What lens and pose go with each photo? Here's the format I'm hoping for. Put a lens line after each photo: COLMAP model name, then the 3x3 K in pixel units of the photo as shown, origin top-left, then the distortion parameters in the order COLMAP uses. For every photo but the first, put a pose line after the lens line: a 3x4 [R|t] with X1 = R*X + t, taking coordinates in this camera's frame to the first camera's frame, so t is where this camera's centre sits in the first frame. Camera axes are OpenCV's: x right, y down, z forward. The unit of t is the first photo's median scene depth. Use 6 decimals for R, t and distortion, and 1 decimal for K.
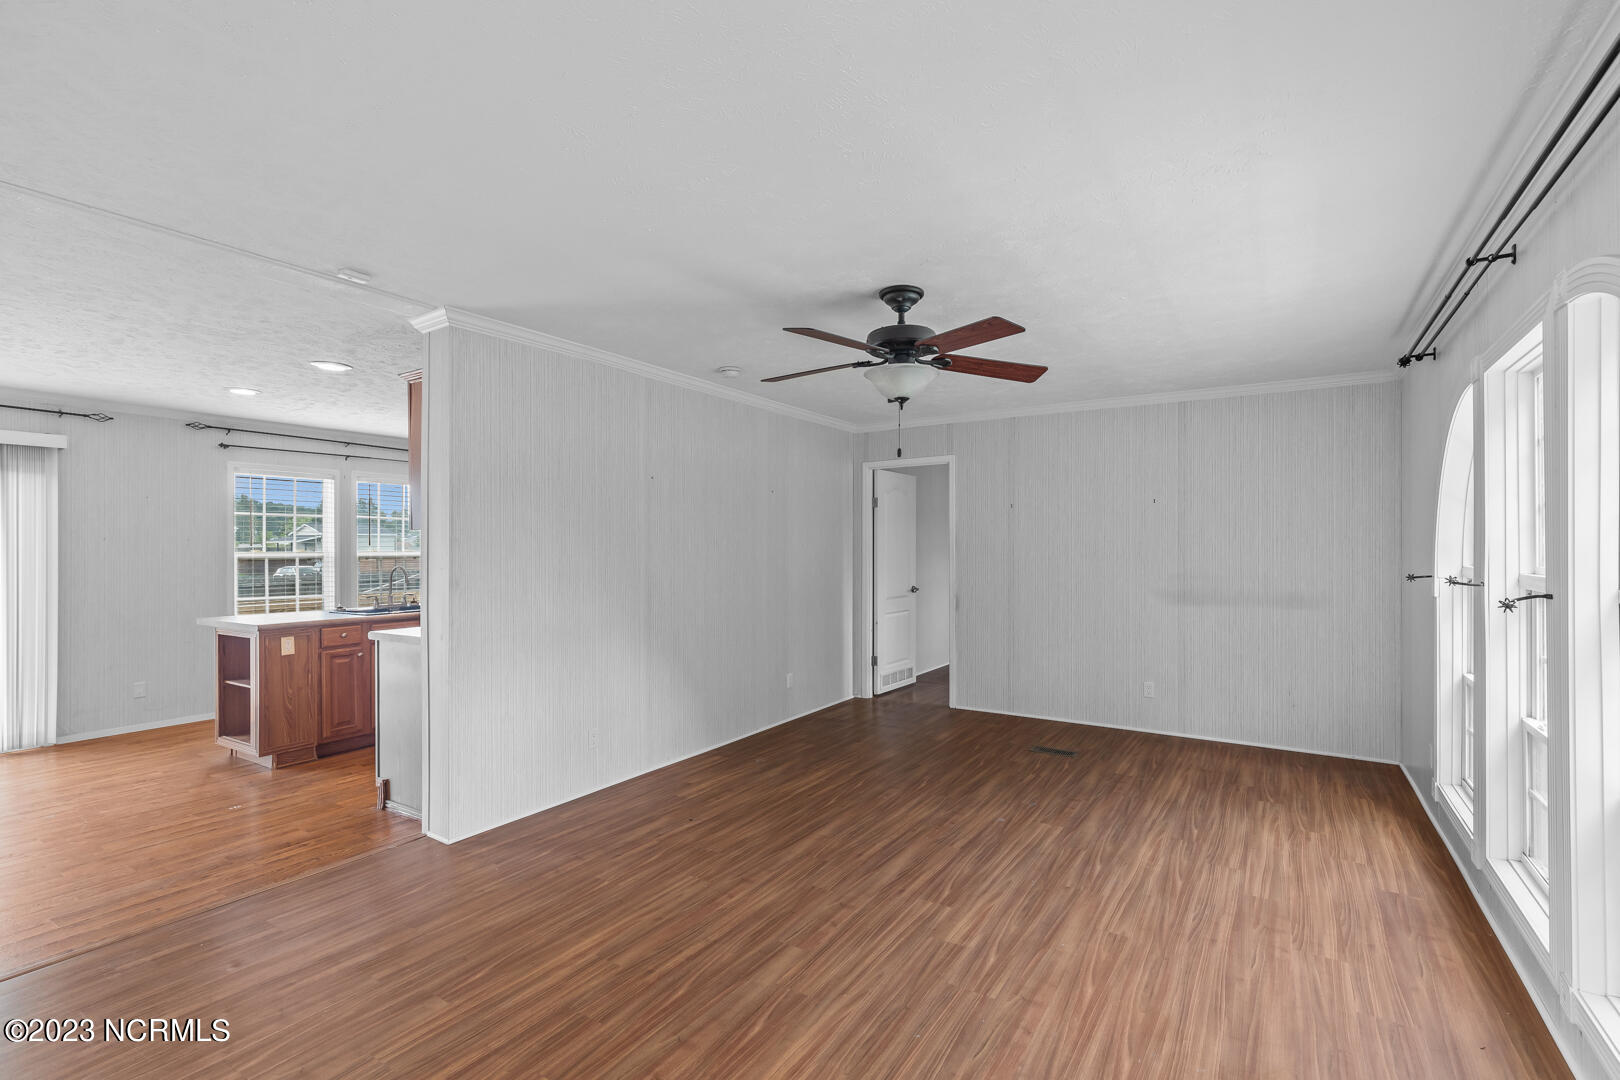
lens RADIAL K [[727.9, 0, 822.2], [0, 727.9, 543.7], [0, 0, 1]] dist [0.007046, -0.000513]
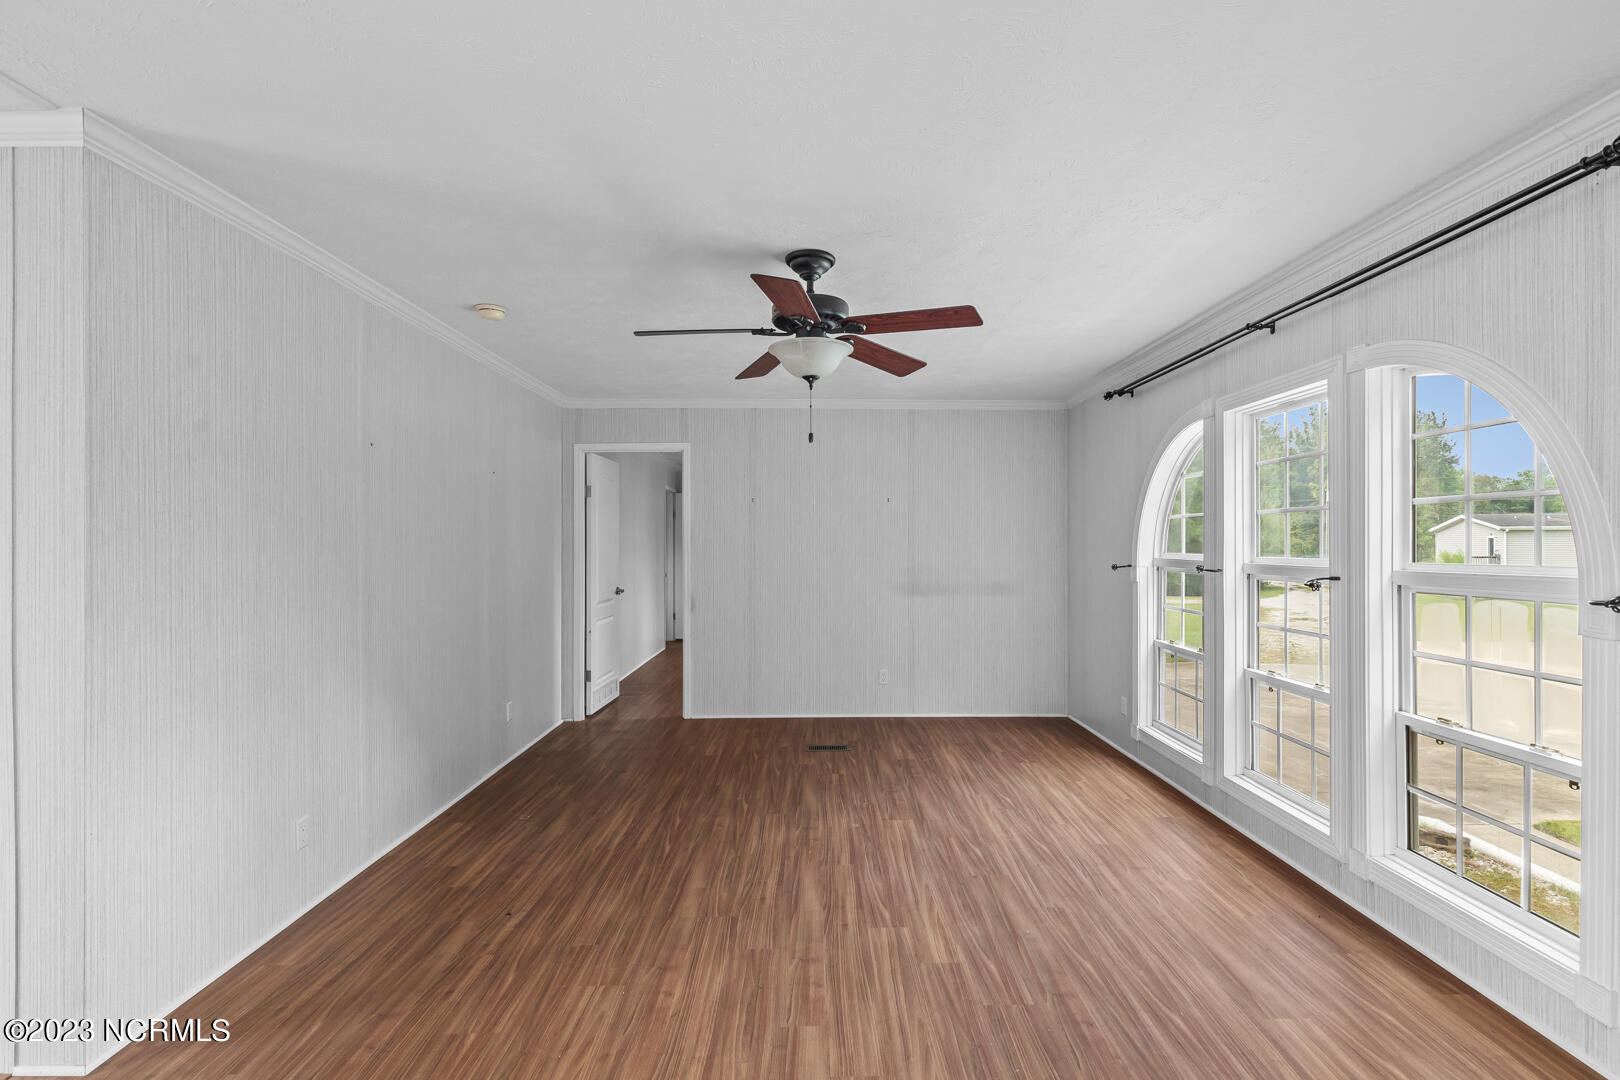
lens RADIAL K [[752.9, 0, 832.7], [0, 752.9, 545.2], [0, 0, 1]] dist [0.005055, -0.000214]
pose [[0.833860, -0.002104, 0.551972, -0.388167], [-0.001675, 0.999978, 0.006342, 0.001240], [-0.551973, -0.006212, 0.833839, 0.220054]]
